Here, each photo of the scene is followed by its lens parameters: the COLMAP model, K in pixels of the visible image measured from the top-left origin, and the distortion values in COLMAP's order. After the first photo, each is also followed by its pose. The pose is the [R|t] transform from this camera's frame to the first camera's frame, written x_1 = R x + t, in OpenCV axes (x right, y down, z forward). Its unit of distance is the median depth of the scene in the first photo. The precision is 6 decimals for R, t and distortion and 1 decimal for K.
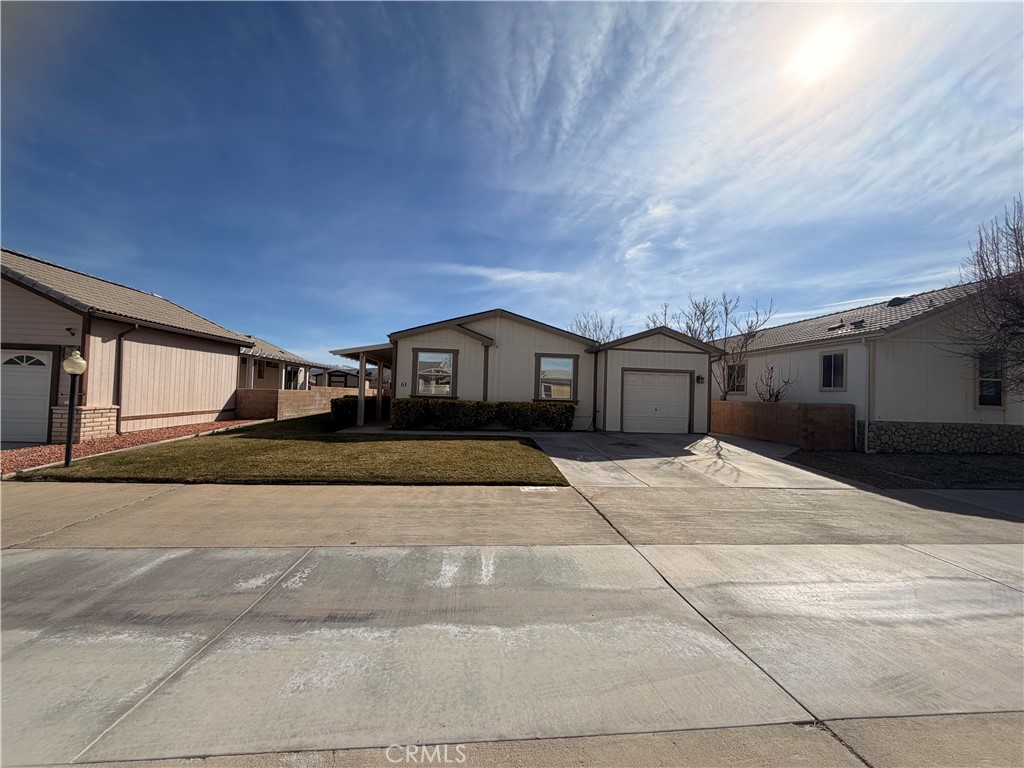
lens RADIAL K [[409.4, 0, 508.2], [0, 409.4, 385.5], [0, 0, 1]] dist [-0.000039, 0.000466]
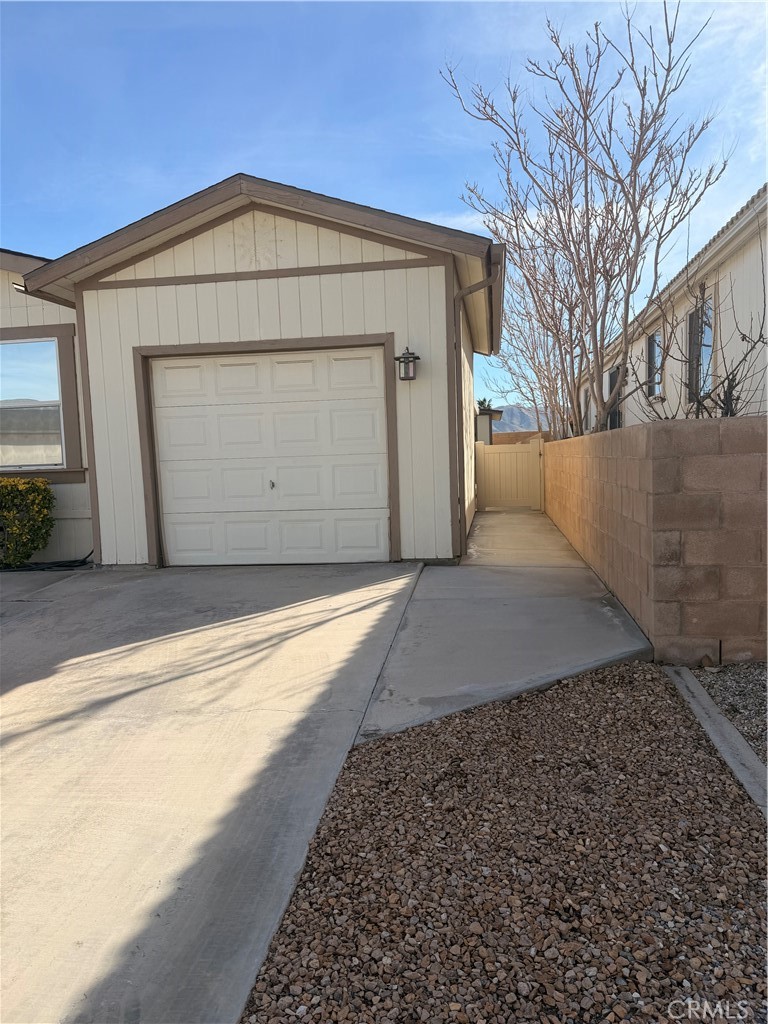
lens RADIAL K [[722.8, 0, 384.0], [0, 722.8, 512.0], [0, 0, 1]] dist [-0.001103, -0.005823]
pose [[0.969731, -0.046837, -0.239642, 0.745384], [0.070430, 0.993371, 0.090849, 0.049944], [0.233798, -0.104977, 0.966601, 0.700528]]
